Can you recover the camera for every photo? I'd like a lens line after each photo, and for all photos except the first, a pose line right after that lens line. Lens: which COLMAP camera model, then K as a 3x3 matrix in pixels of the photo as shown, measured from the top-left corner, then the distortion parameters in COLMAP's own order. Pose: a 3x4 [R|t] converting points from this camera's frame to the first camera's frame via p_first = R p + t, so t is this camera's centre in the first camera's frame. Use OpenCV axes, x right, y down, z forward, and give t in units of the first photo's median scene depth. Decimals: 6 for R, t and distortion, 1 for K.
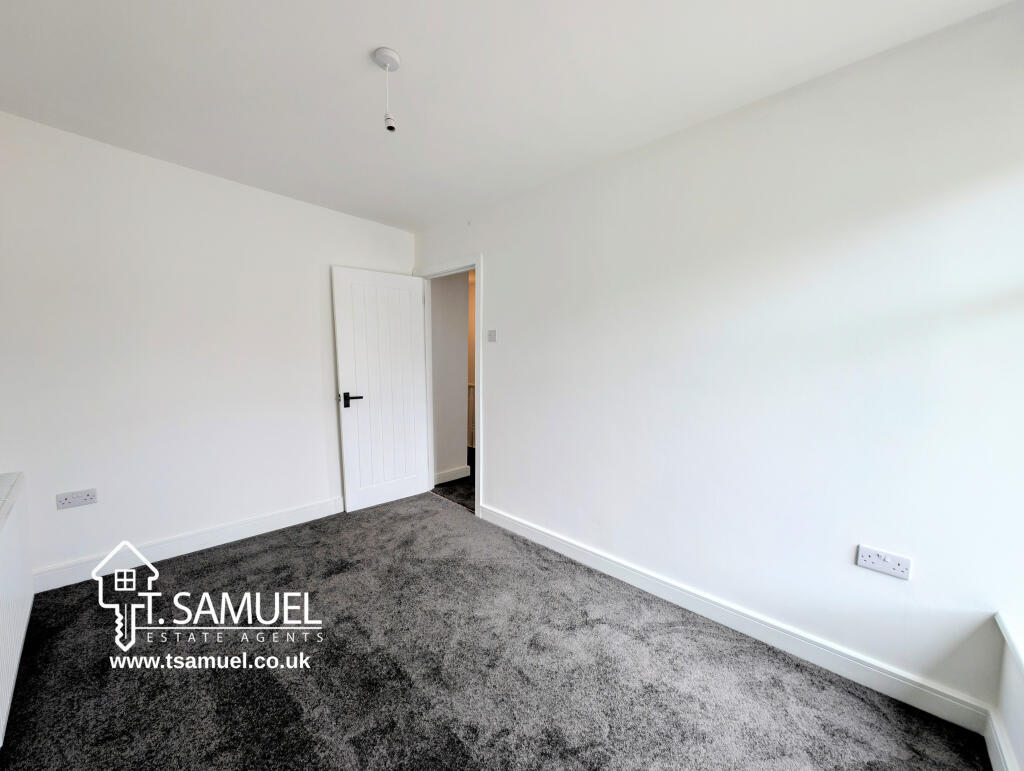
lens RADIAL K [[369.3, 0, 512.0], [0, 369.3, 385.5], [0, 0, 1]] dist [0.000465, -0.004227]
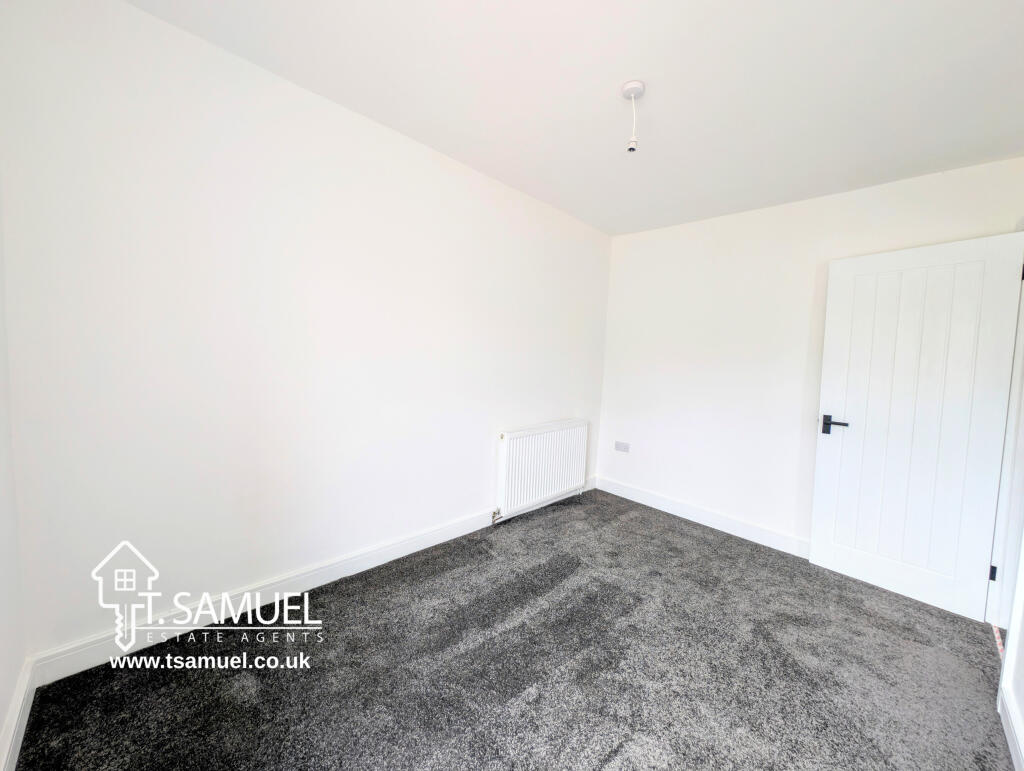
lens RADIAL K [[369.3, 0, 512.0], [0, 369.3, 385.5], [0, 0, 1]] dist [0.000465, -0.004227]
pose [[-0.000183, 0.061123, -0.998130, 0.627014], [-0.119453, 0.990982, 0.060707, -0.020373], [0.992840, 0.119240, 0.007120, 0.557424]]
